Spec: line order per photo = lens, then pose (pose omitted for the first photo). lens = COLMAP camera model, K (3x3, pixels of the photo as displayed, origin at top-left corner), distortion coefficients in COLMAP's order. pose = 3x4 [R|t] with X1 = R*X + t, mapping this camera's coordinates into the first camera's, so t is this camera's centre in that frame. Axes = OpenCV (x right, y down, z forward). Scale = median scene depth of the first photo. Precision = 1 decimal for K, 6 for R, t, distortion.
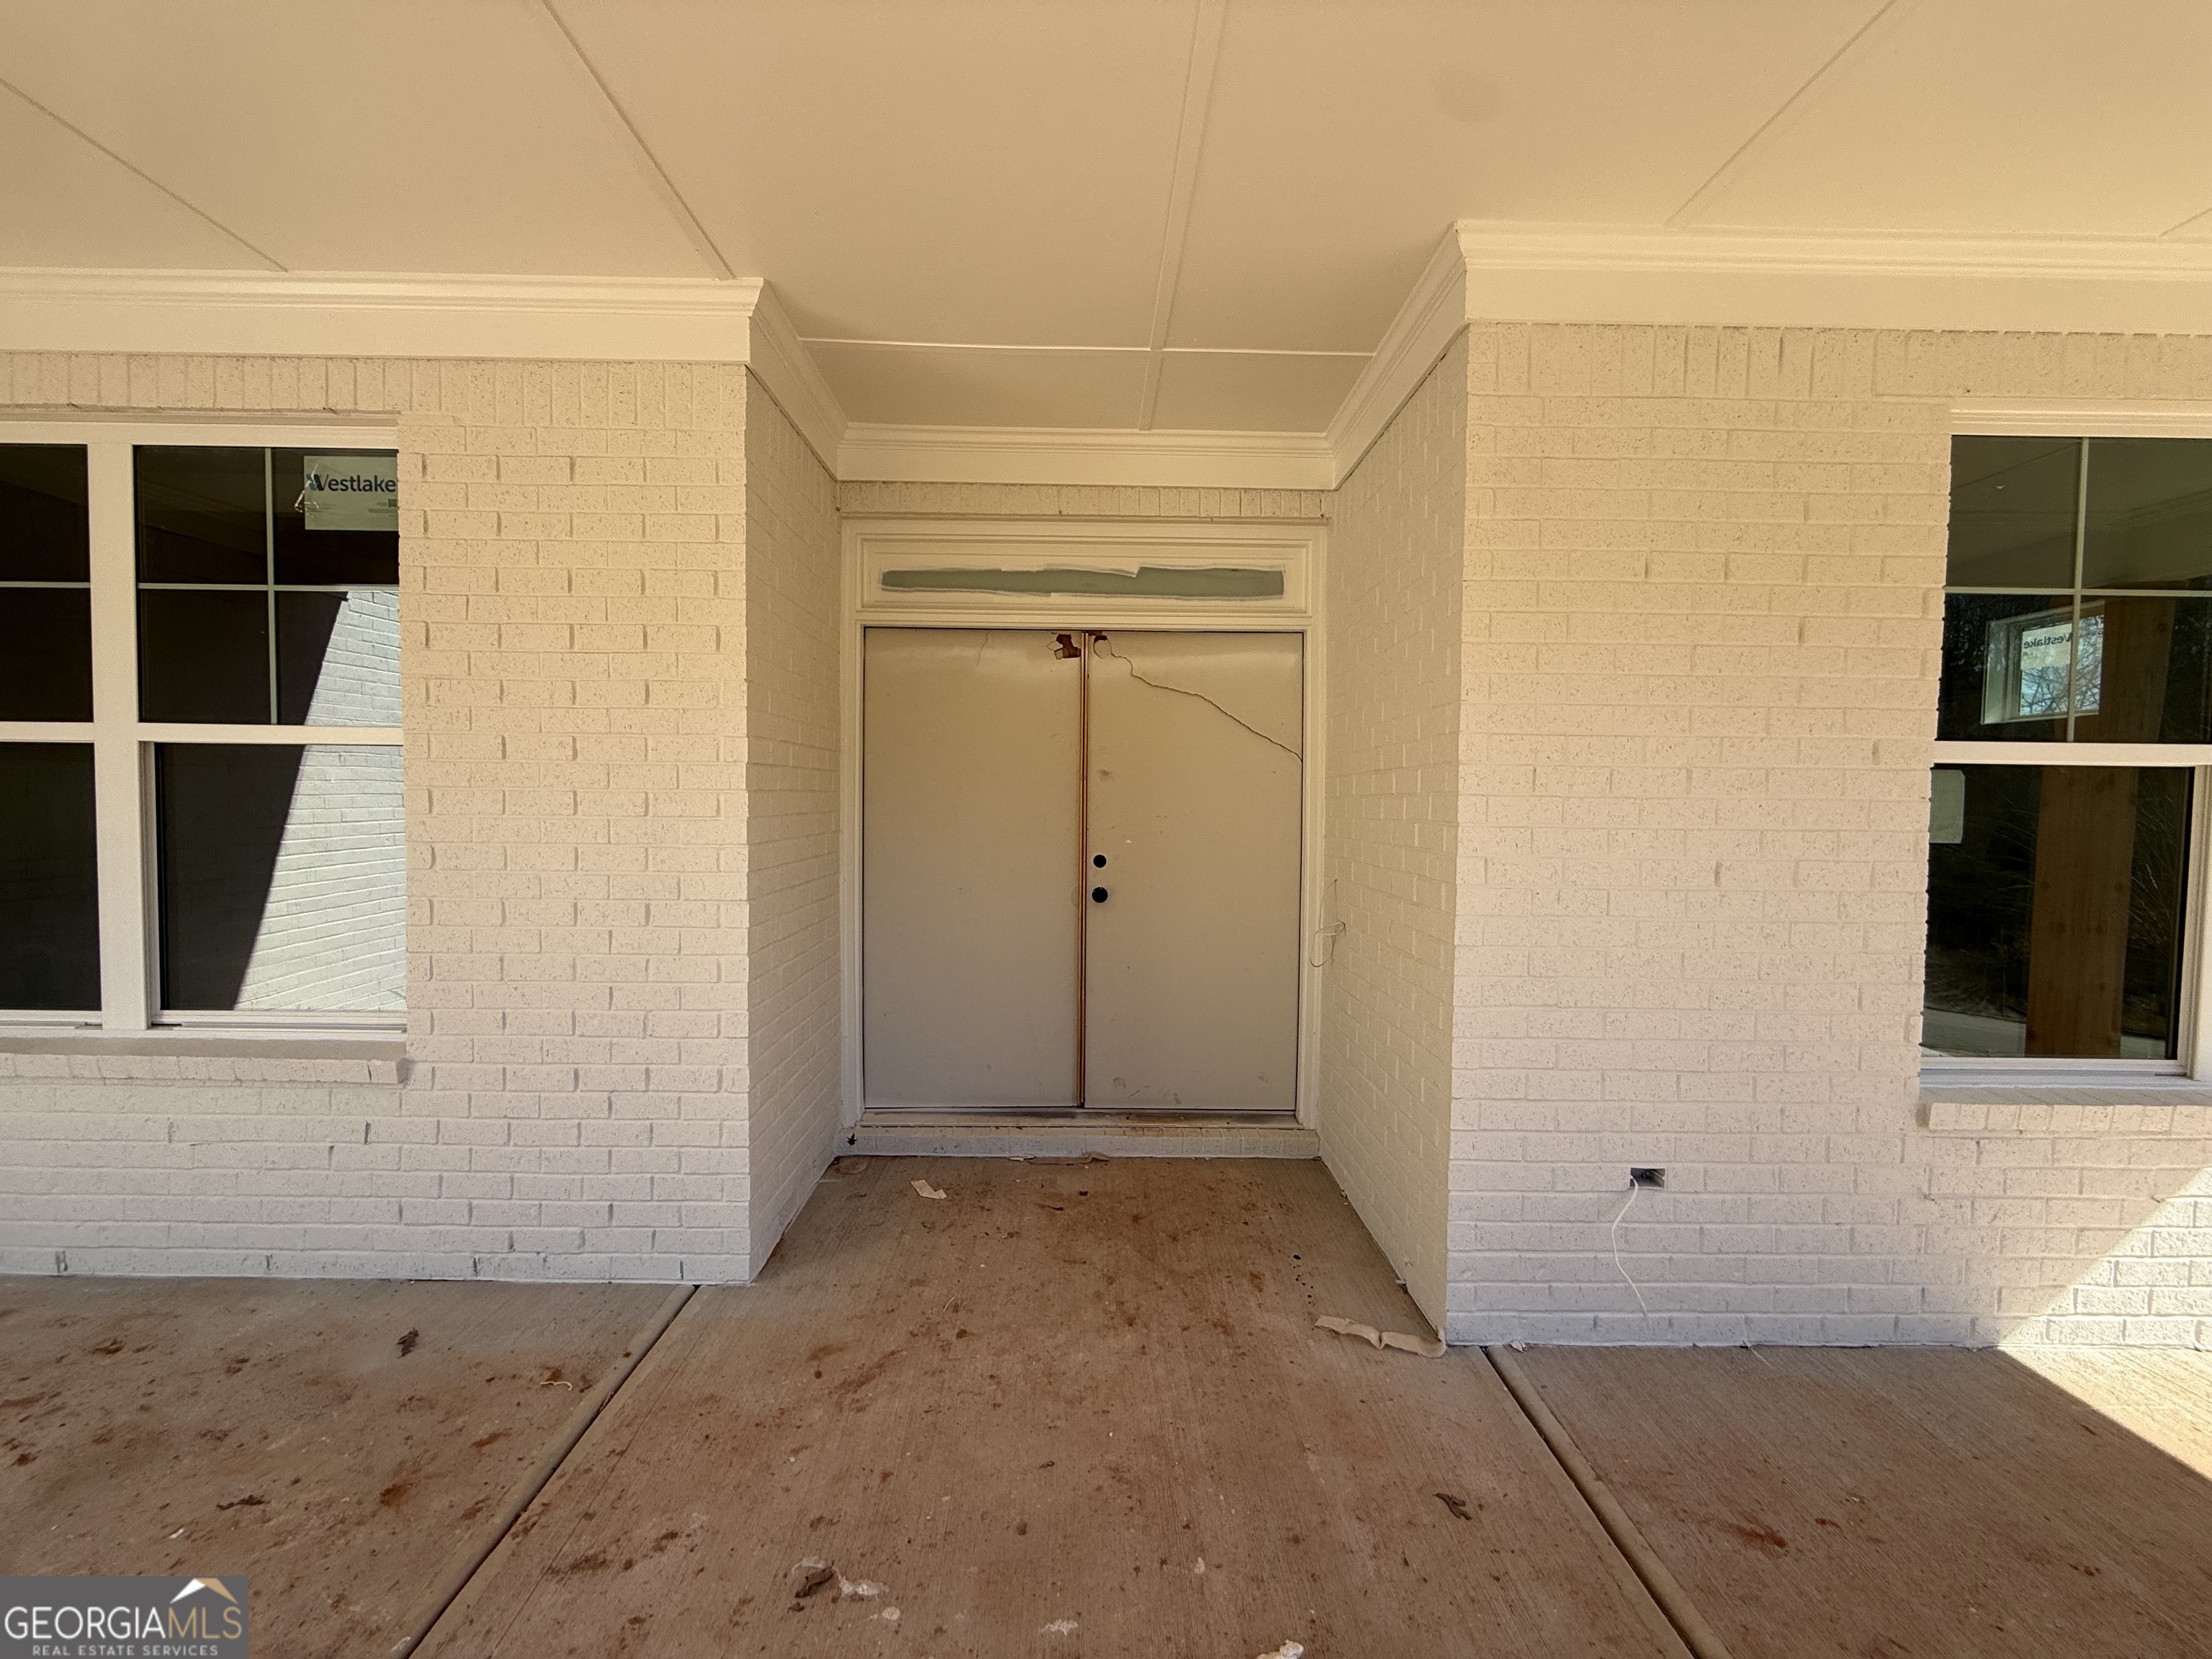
lens RADIAL K [[883.2, 0, 1107.7], [0, 883.2, 827.0], [0, 0, 1]] dist [0.000779, -0.000586]
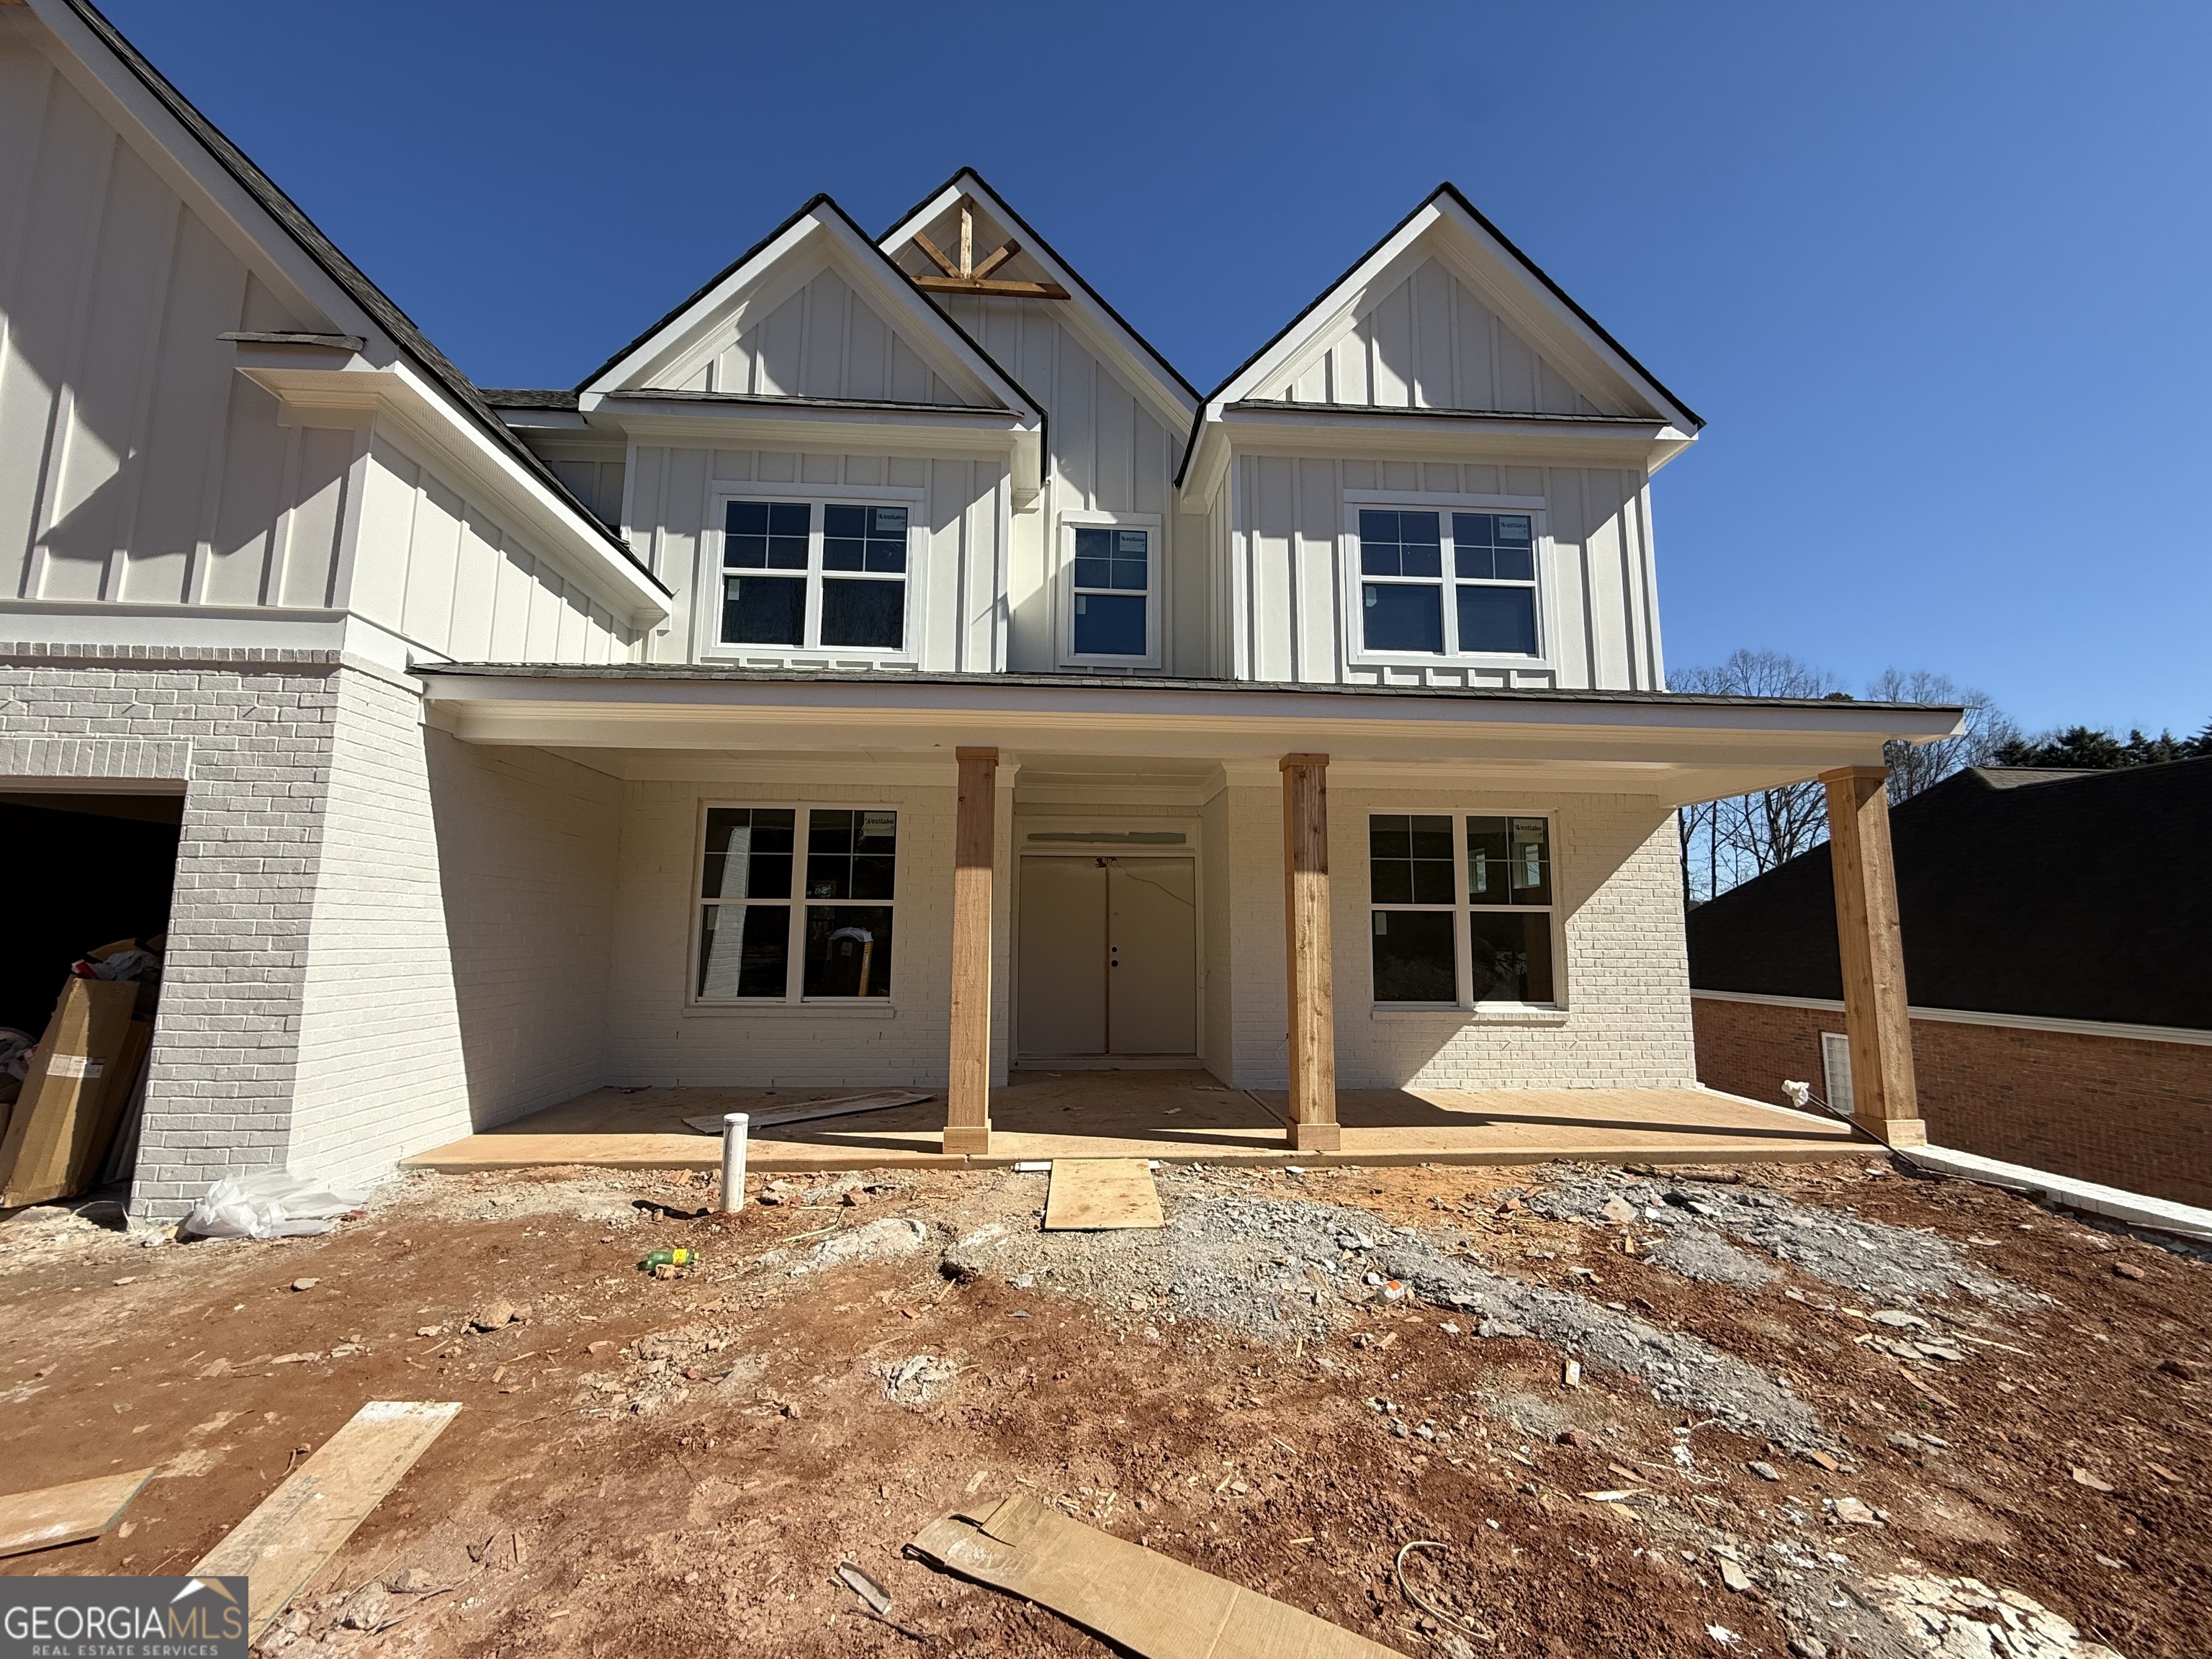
lens RADIAL K [[883.2, 0, 1098.8], [0, 883.2, 829.0], [0, 0, 1]] dist [0.000779, -0.000586]
pose [[0.999000, -0.000168, 0.044706, -0.174465], [0.006905, 0.988571, -0.150597, 0.082494], [-0.044170, 0.150755, 0.987584, -1.592701]]
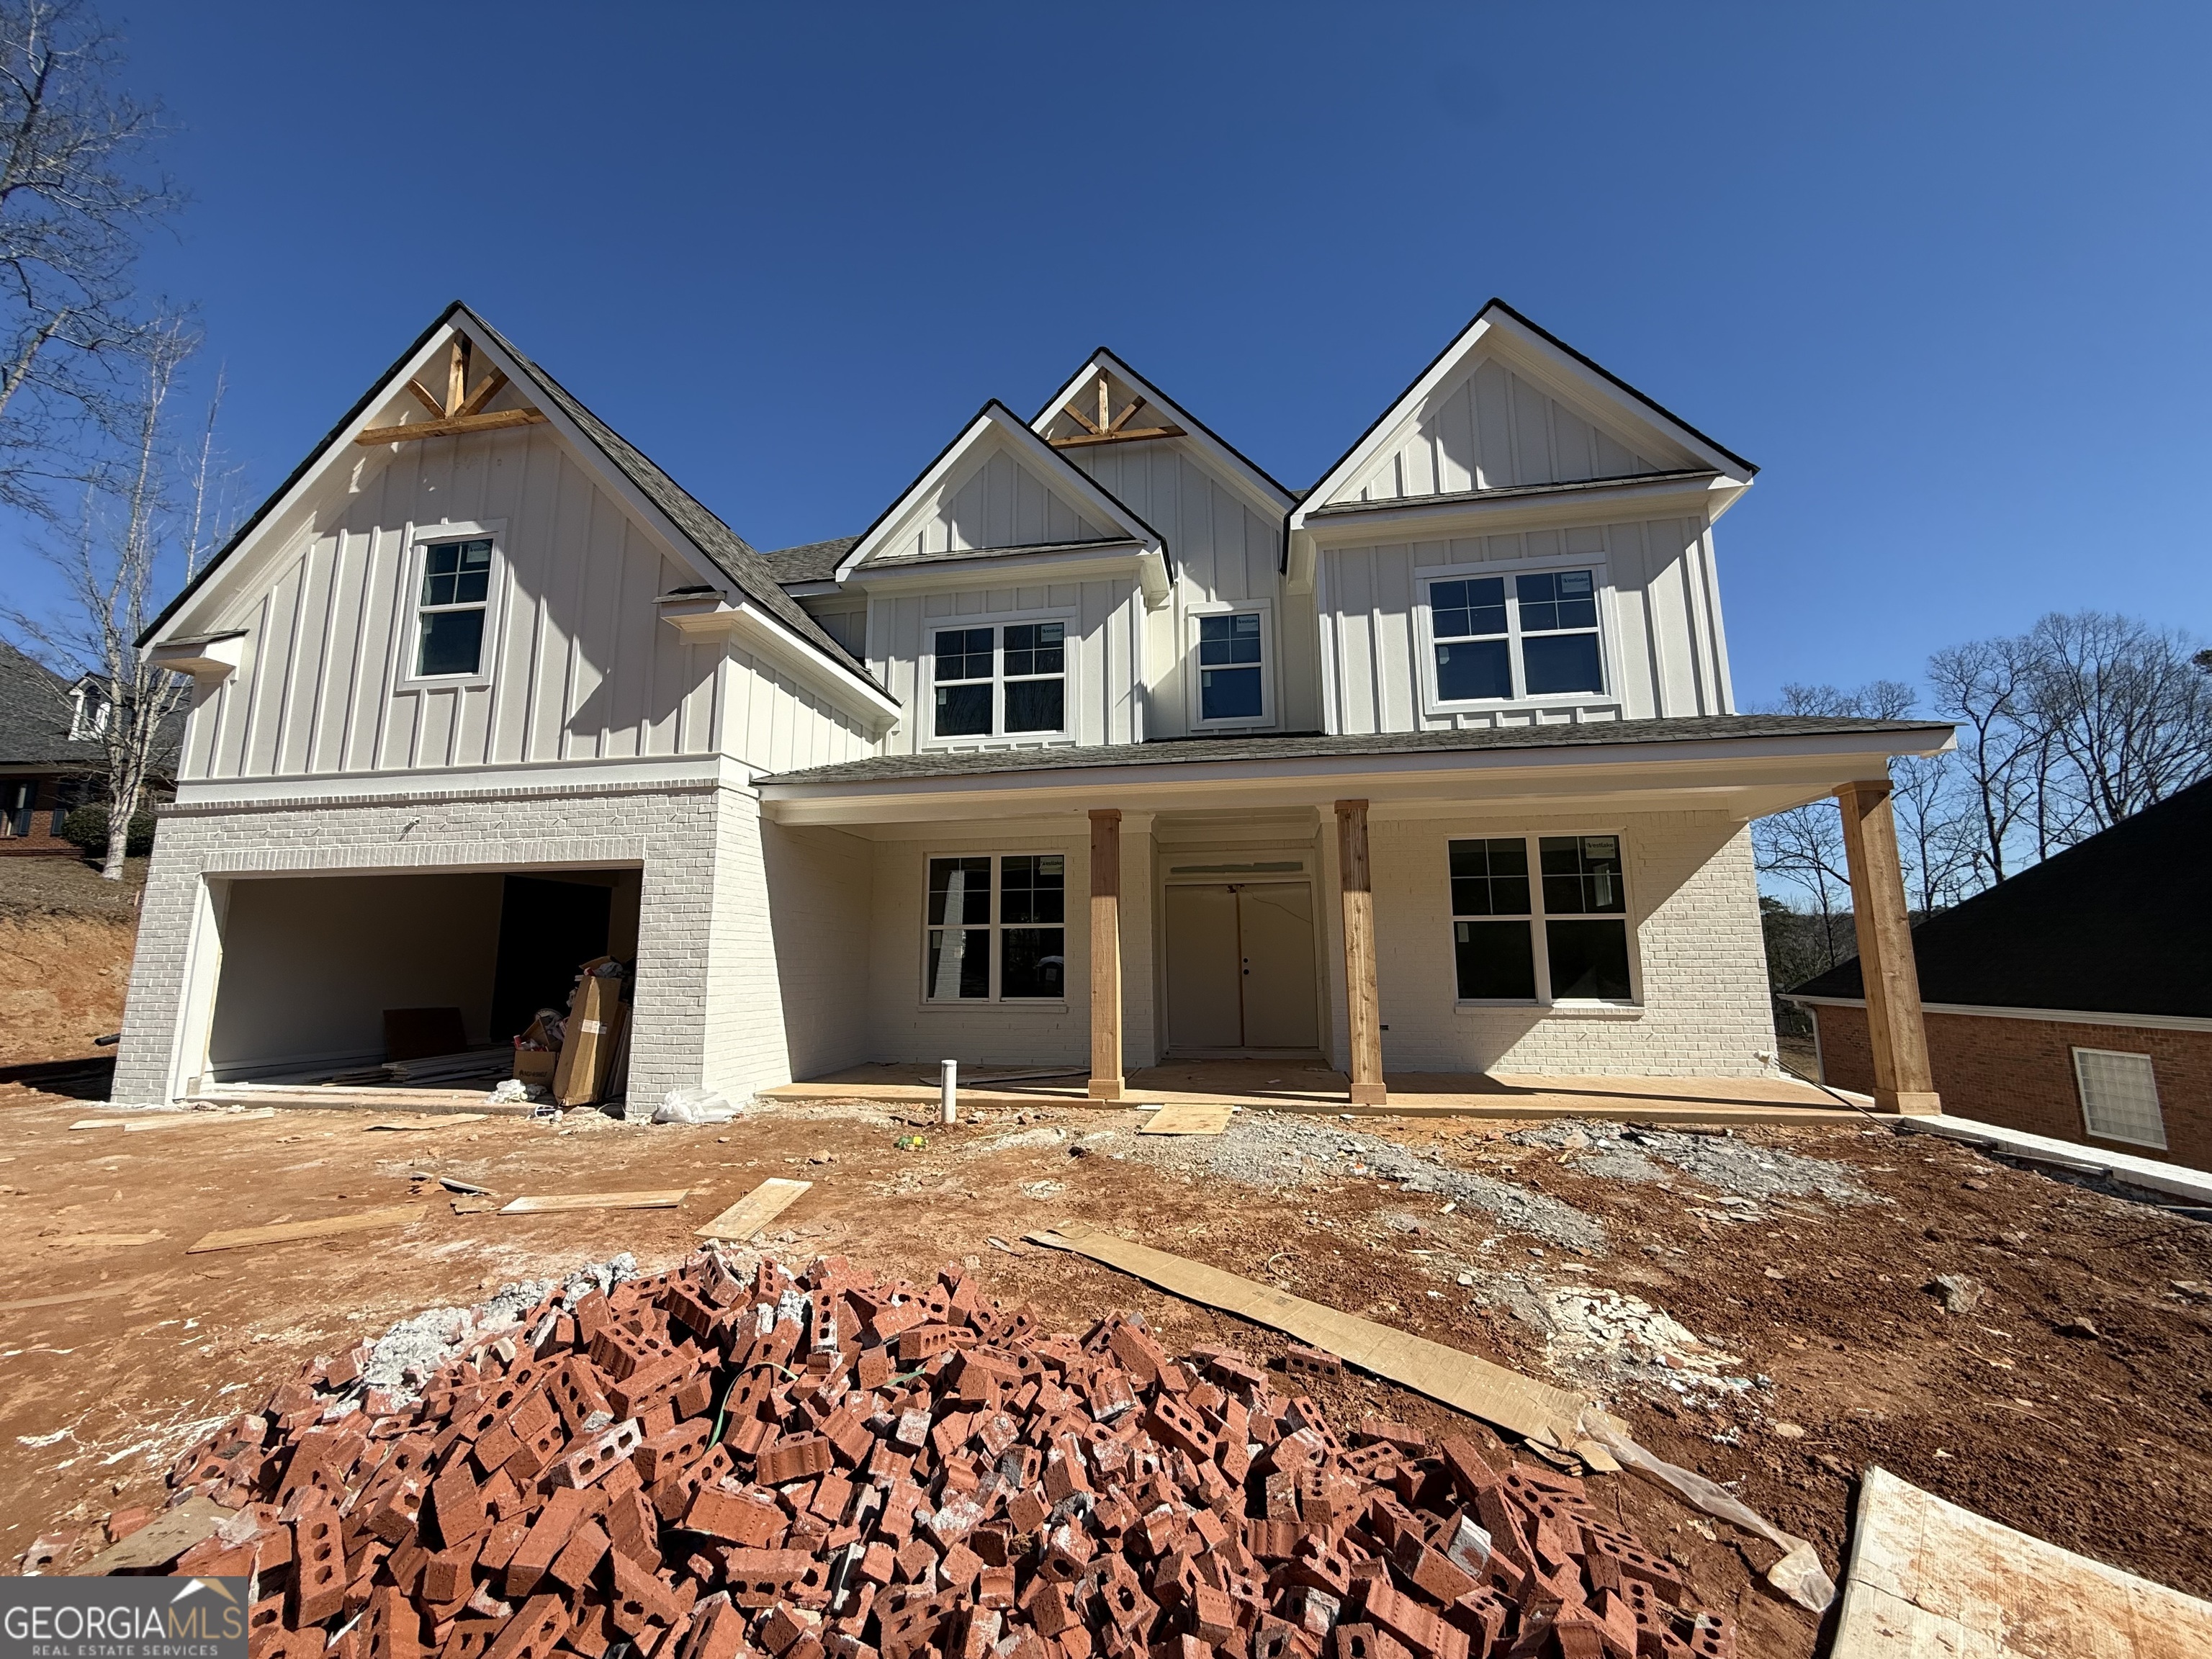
lens RADIAL K [[883.2, 0, 1095.3], [0, 883.2, 829.8], [0, 0, 1]] dist [0.000779, -0.000586]
pose [[0.979273, -0.050011, -0.196273, 0.109139], [0.012912, 0.982481, -0.185917, 0.164314], [0.202133, 0.179529, 0.962763, -2.209993]]
